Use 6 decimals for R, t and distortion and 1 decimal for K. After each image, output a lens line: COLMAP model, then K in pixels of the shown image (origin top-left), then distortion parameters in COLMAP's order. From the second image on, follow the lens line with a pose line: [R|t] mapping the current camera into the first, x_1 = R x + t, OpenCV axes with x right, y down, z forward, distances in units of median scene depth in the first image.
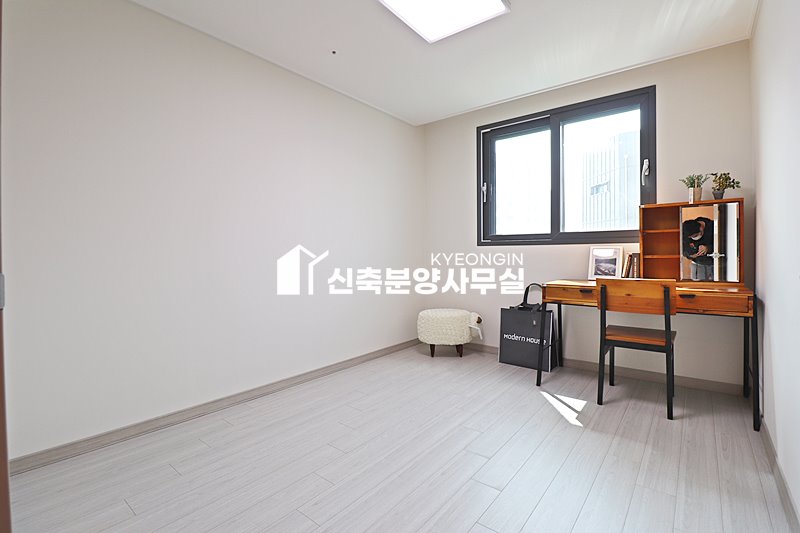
lens RADIAL K [[384.4, 0, 400.4], [0, 384.4, 247.1], [0, 0, 1]] dist [-0.000851, -0.000020]
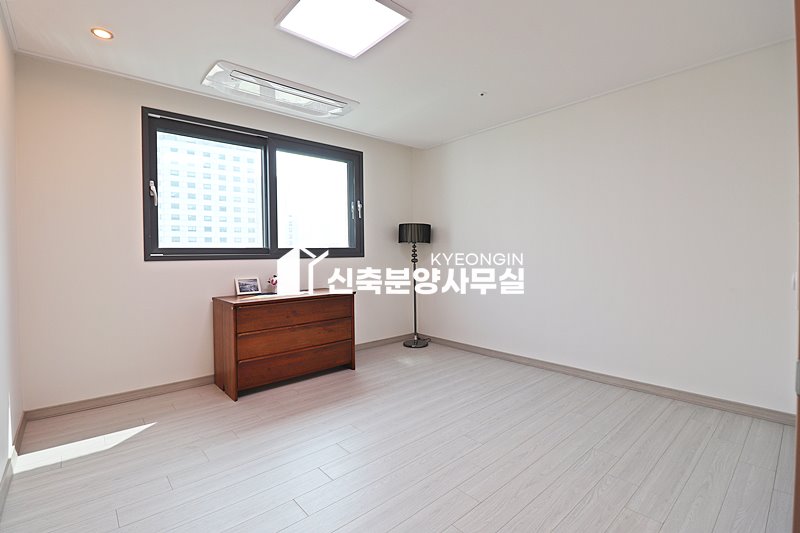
lens RADIAL K [[373.9, 0, 400.0], [0, 373.9, 266.5], [0, 0, 1]] dist [-0.000833, -0.000165]
pose [[0.186507, -0.017126, 0.982304, -0.493387], [0.003235, 0.999853, 0.016818, -0.004382], [-0.982448, 0.000041, 0.186536, 0.401201]]
